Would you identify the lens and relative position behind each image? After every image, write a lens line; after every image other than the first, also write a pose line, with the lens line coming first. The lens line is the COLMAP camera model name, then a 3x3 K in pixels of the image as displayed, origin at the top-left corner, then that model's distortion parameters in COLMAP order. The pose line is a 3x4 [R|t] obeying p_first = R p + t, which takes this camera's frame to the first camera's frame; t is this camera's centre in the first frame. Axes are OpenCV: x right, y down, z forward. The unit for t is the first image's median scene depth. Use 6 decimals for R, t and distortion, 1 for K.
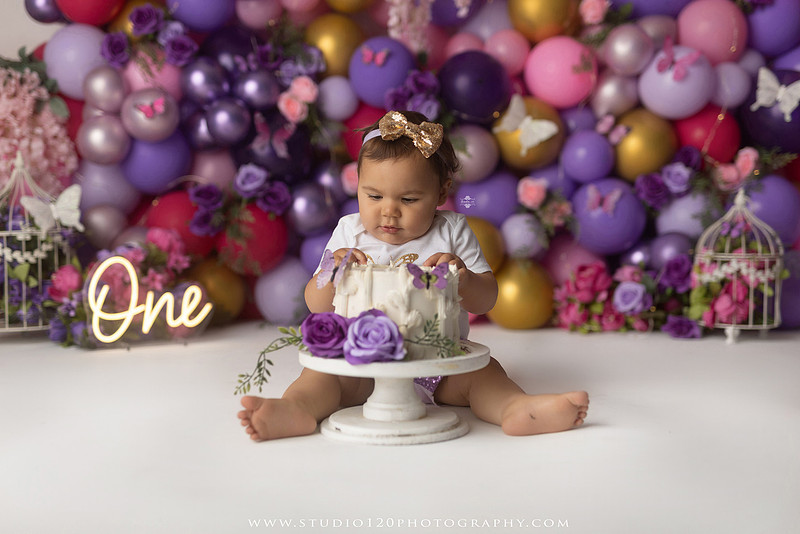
lens RADIAL K [[1127.6, 0, 397.3], [0, 1127.6, 261.9], [0, 0, 1]] dist [-0.014204, 0.000000]
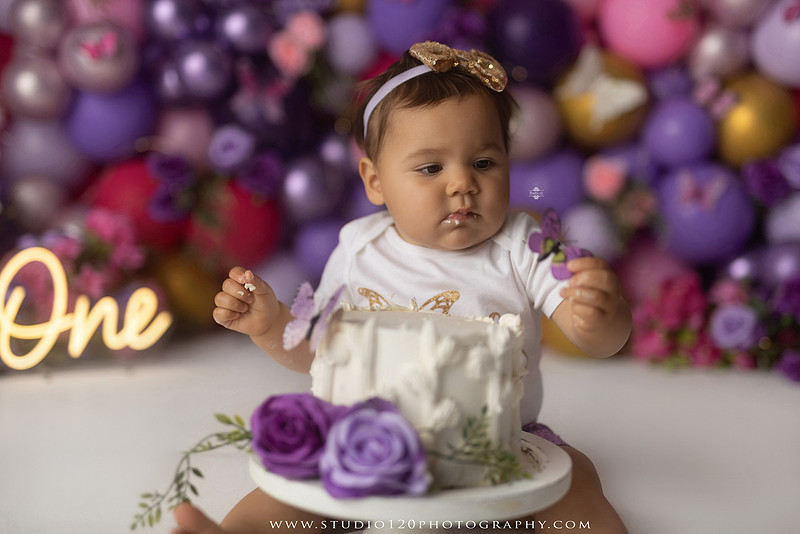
lens RADIAL K [[1163.3, 0, 411.8], [0, 1163.3, 266.6], [0, 0, 1]] dist [-0.010208, 0.000000]
pose [[0.999246, 0.036659, -0.012802, 0.003155], [-0.036198, 0.998748, 0.034527, -0.025567], [0.014052, -0.034038, 0.999322, 0.225233]]
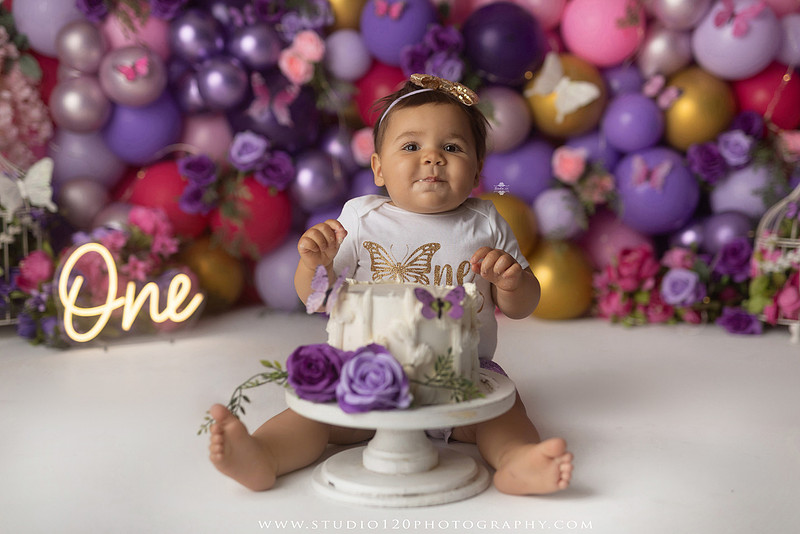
lens RADIAL K [[1163.3, 0, 412.8], [0, 1163.3, 254.3], [0, 0, 1]] dist [-0.010208, 0.000000]
pose [[0.999912, 0.001672, -0.013196, 0.010216], [-0.001052, 0.998900, 0.046877, -0.034453], [0.013259, -0.046859, 0.998813, 0.093200]]
